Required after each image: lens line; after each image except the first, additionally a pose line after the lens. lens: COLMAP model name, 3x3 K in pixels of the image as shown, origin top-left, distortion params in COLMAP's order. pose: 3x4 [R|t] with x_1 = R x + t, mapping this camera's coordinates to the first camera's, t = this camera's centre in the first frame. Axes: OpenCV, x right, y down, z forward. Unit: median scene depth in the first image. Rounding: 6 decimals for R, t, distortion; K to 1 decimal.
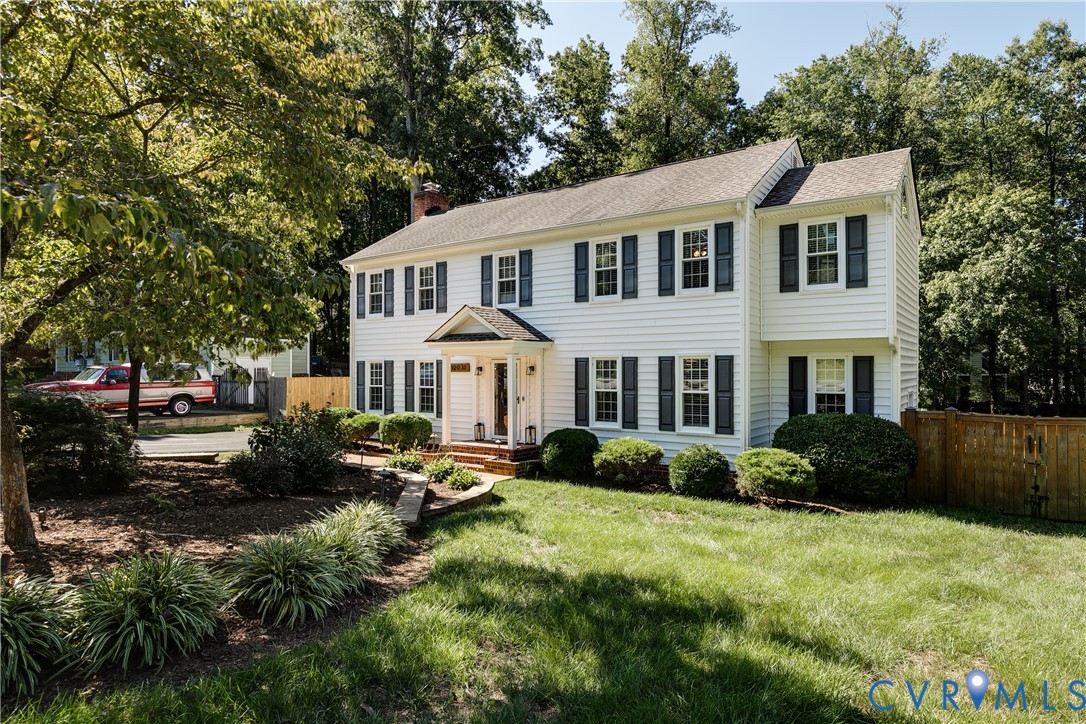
lens RADIAL K [[671.9, 0, 537.5], [0, 671.9, 360.3], [0, 0, 1]] dist [0.028877, 0.000759]
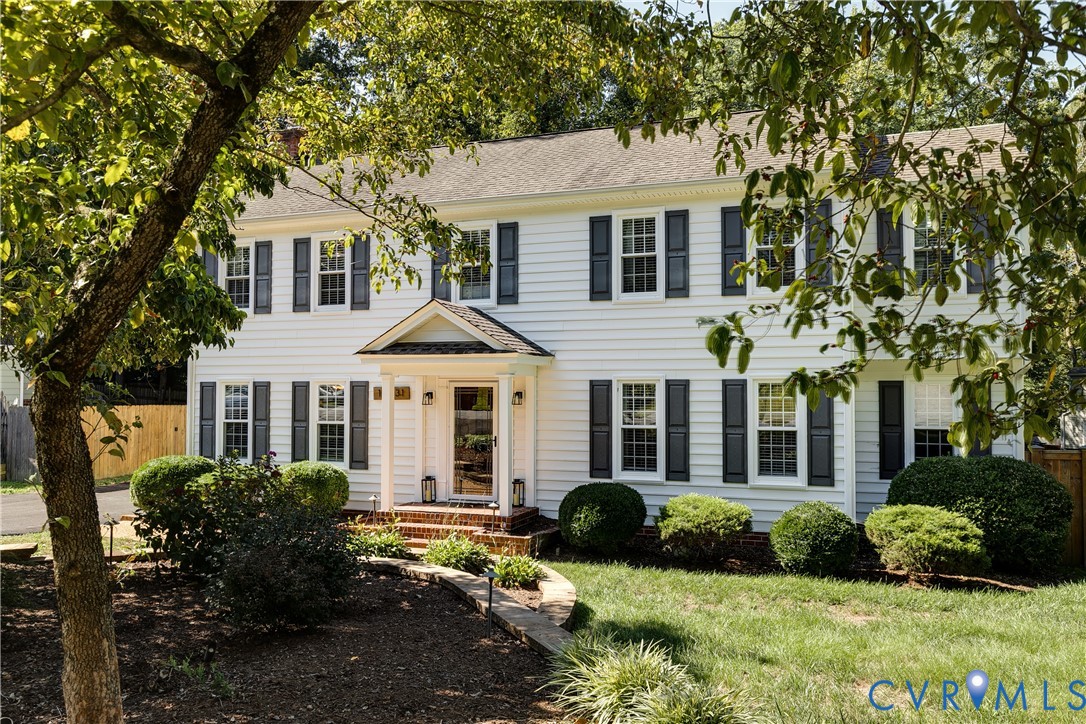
lens RADIAL K [[838.4, 0, 546.0], [0, 838.4, 362.8], [0, 0, 1]] dist [0.012336, -0.005841]
pose [[0.957025, 0.016253, 0.289550, -0.238866], [-0.008480, 0.999570, -0.028077, 0.003141], [-0.289882, 0.024415, 0.956751, 0.180940]]
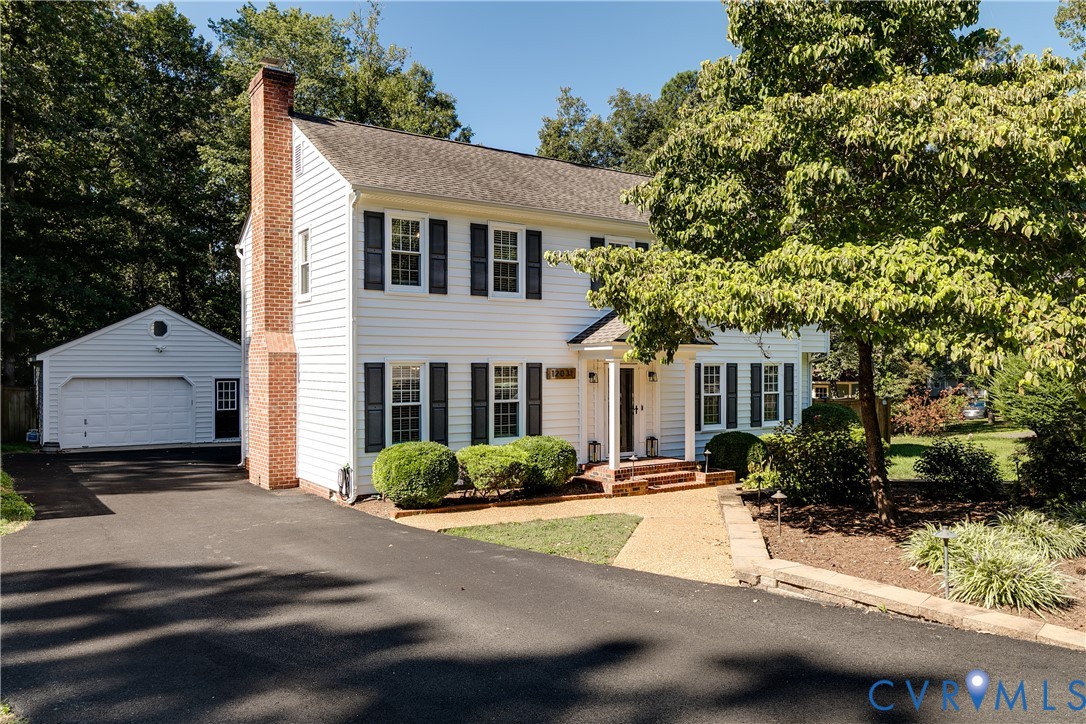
lens RADIAL K [[781.0, 0, 540.2], [0, 781.0, 368.2], [0, 0, 1]] dist [0.003314, 0.000104]
pose [[0.321759, 0.009015, 0.946779, -1.102461], [-0.003056, 0.999959, -0.008483, 0.014205], [-0.946817, -0.000164, 0.321773, 0.830198]]
